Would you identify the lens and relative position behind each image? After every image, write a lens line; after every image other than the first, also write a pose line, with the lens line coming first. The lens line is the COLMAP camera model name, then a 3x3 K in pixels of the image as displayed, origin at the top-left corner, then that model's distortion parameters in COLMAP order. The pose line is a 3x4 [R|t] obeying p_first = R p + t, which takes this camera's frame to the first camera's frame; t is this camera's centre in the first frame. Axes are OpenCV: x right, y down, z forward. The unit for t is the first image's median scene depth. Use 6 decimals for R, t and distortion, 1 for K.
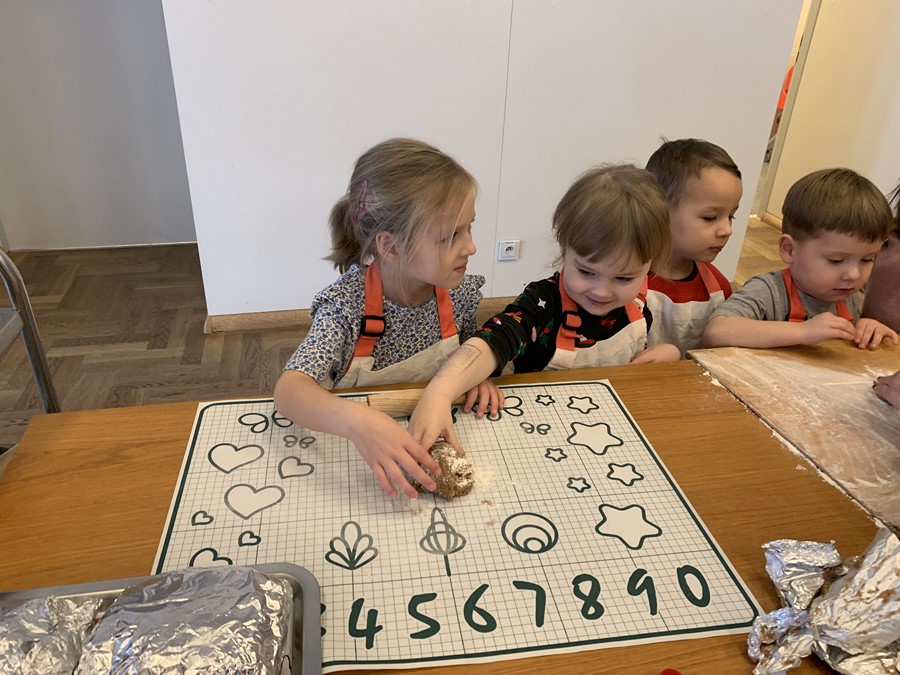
lens RADIAL K [[682.7, 0, 455.2], [0, 682.7, 342.2], [0, 0, 1]] dist [0.005152, -0.003497]
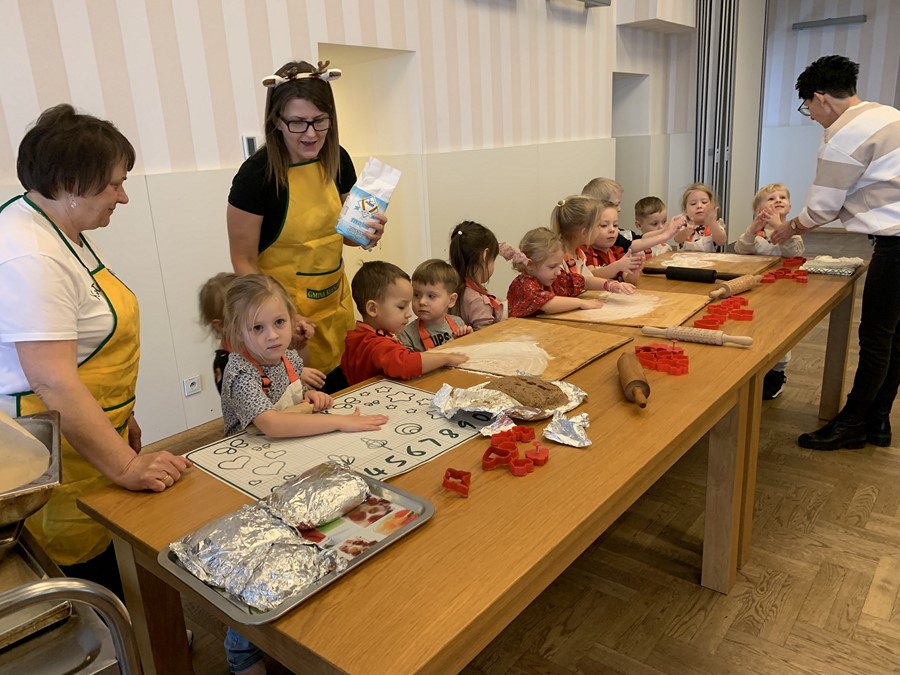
lens RADIAL K [[682.7, 0, 453.1], [0, 682.7, 345.4], [0, 0, 1]] dist [0.005152, -0.003497]
pose [[0.769463, -0.244622, 0.589989, -0.936687], [0.365024, 0.926447, -0.091939, 0.279542], [-0.524104, 0.286104, 0.802160, -0.800037]]
